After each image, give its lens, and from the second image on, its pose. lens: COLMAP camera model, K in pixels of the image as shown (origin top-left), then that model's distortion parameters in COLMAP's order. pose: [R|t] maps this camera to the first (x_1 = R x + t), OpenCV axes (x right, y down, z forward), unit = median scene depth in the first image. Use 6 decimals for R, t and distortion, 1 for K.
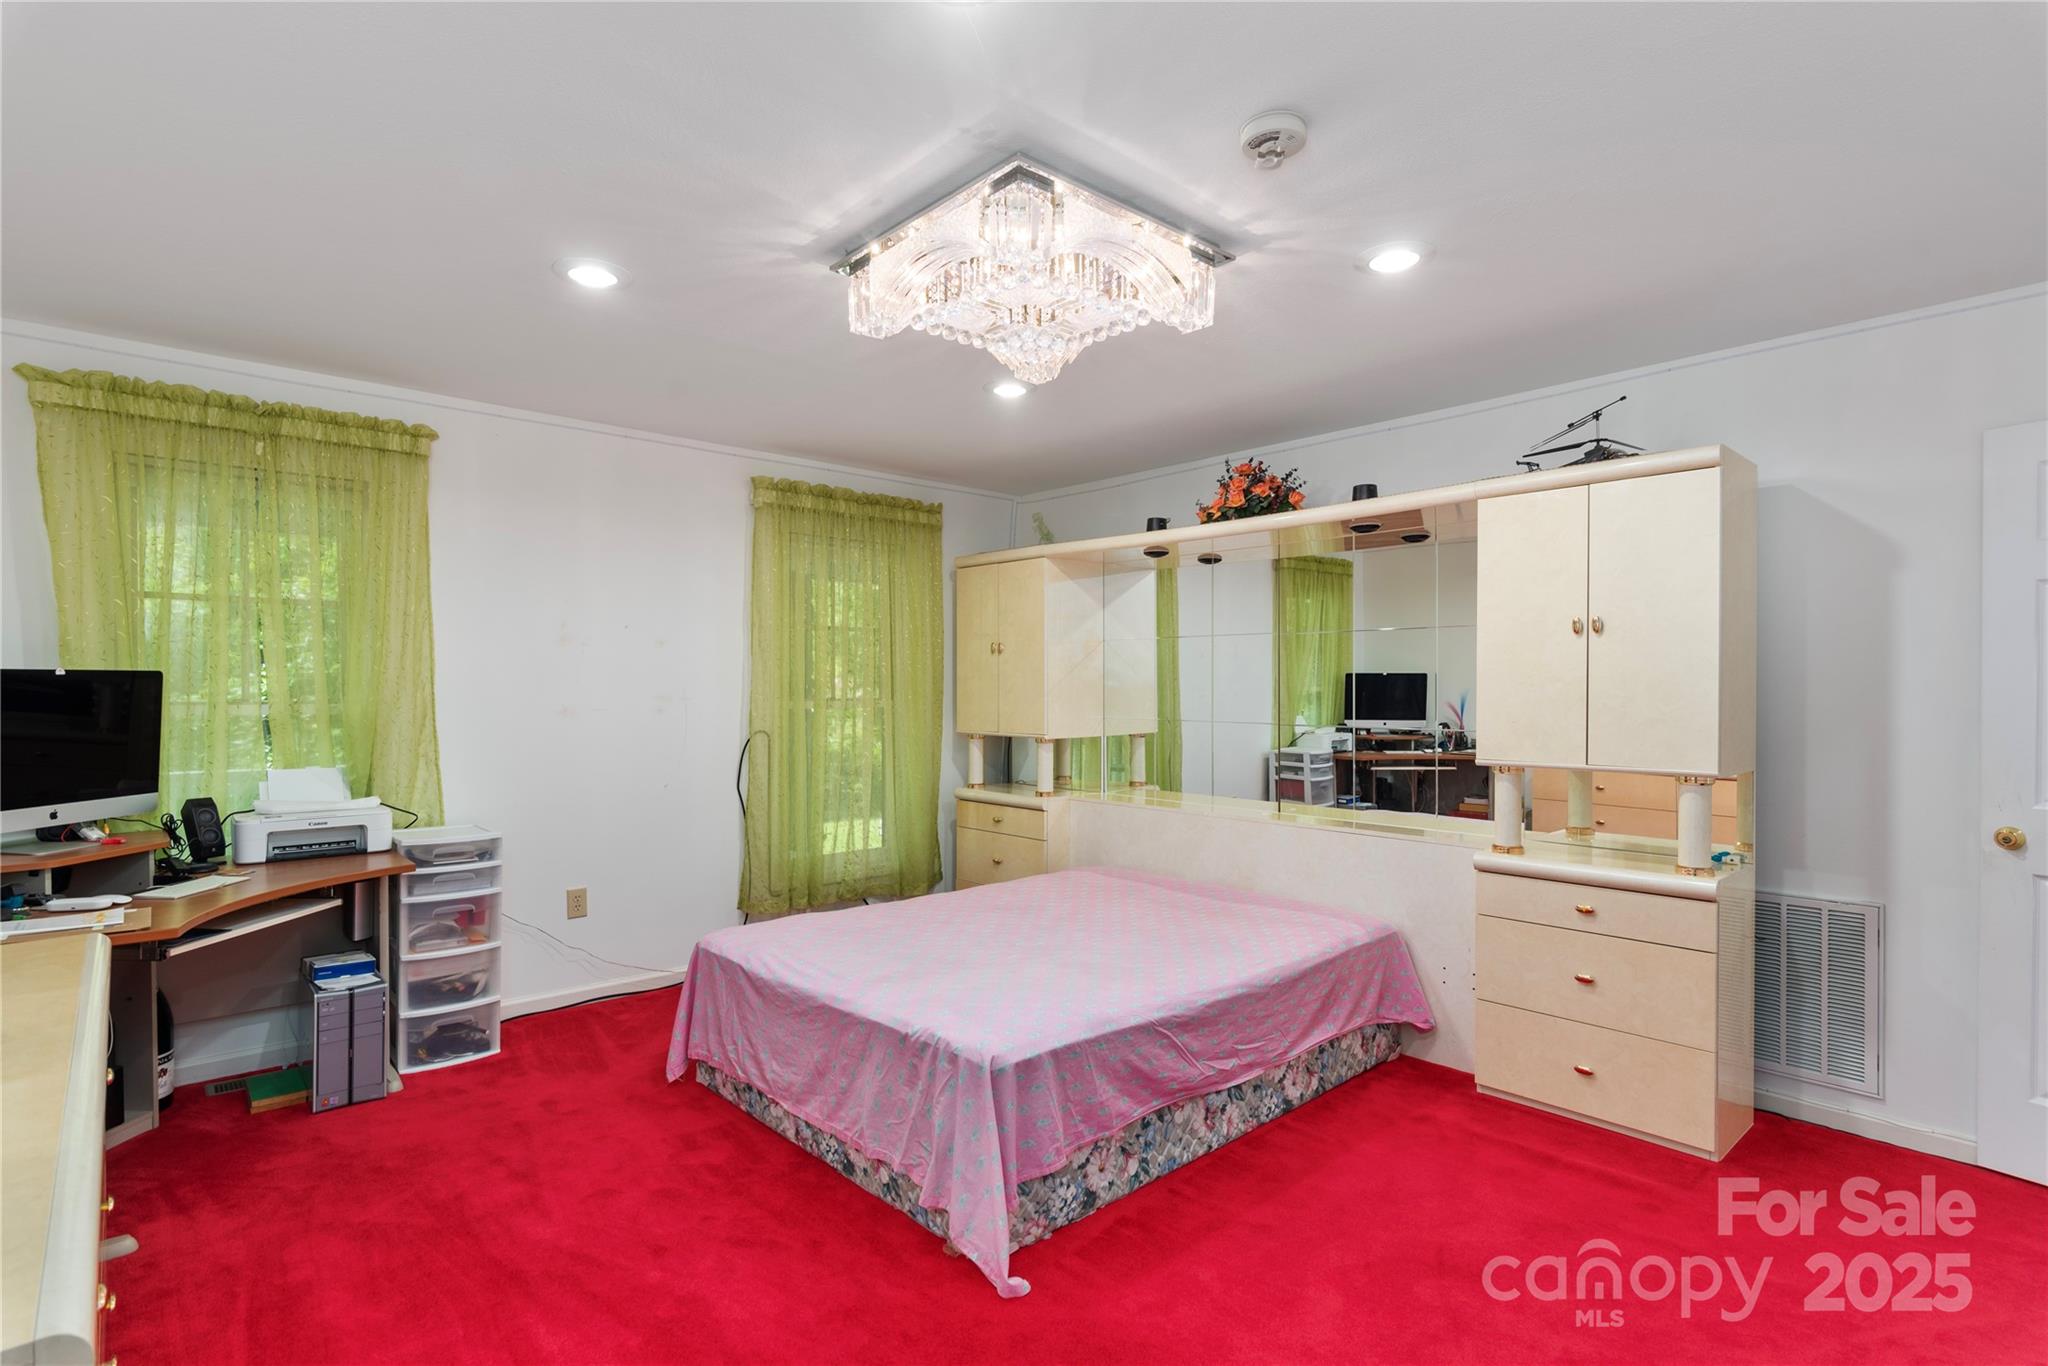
lens RADIAL K [[998.2, 0, 1026.5], [0, 998.2, 676.8], [0, 0, 1]] dist [0.002499, -0.000318]
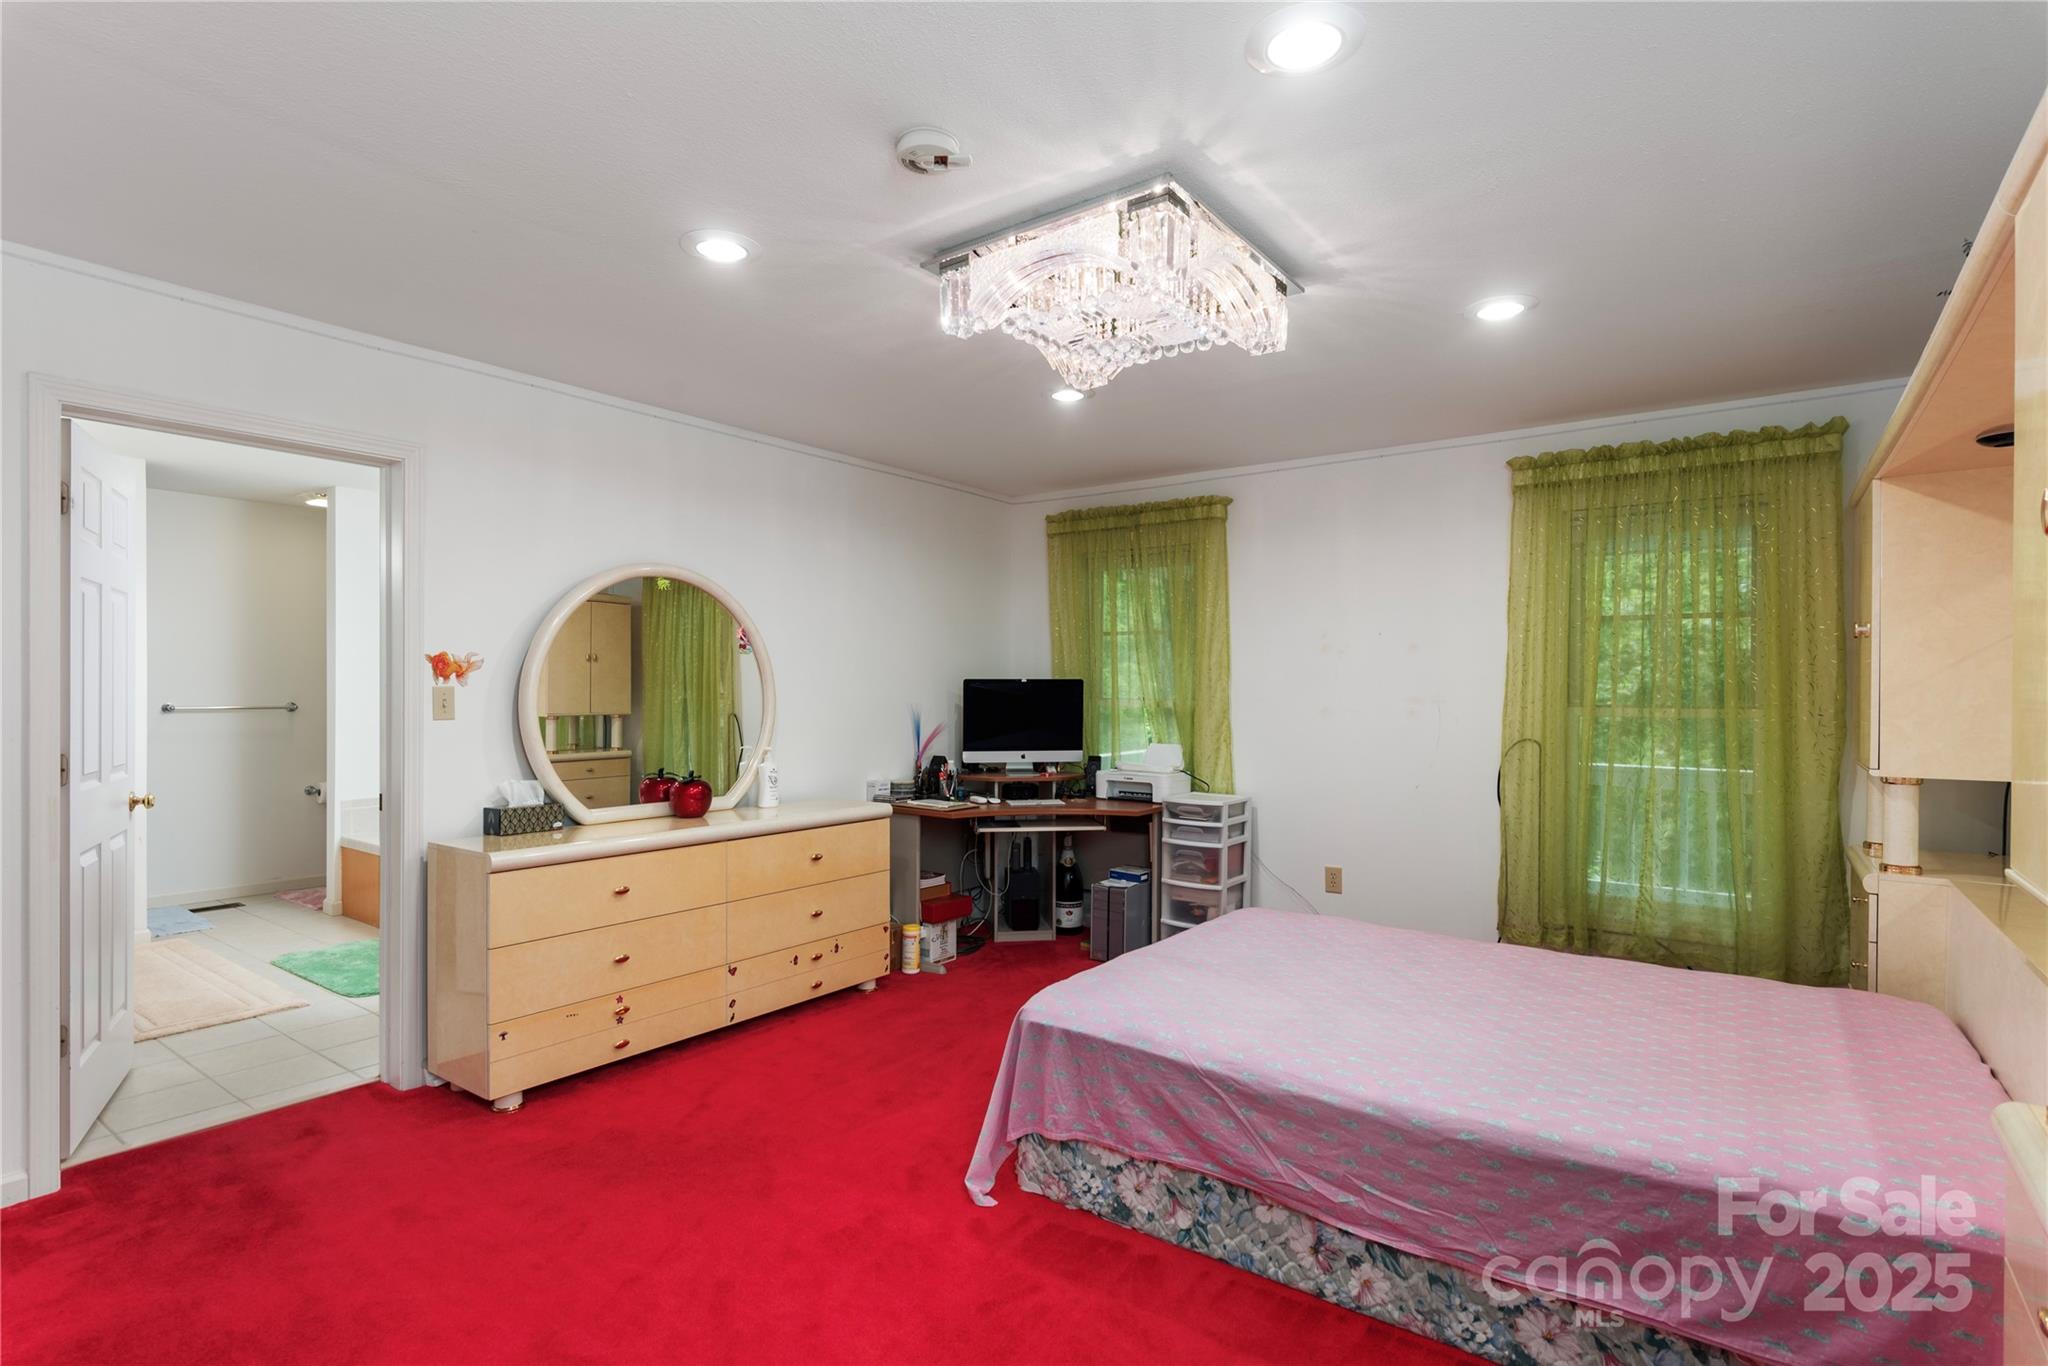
lens RADIAL K [[1008.5, 0, 1024.0], [0, 1008.5, 683.0], [0, 0, 1]] dist [0.010739, -0.001329]
pose [[0.201307, -0.007016, -0.979503, 0.880851], [0.004258, 0.999971, -0.006287, 0.012070], [0.979519, -0.002905, 0.201331, 0.614788]]
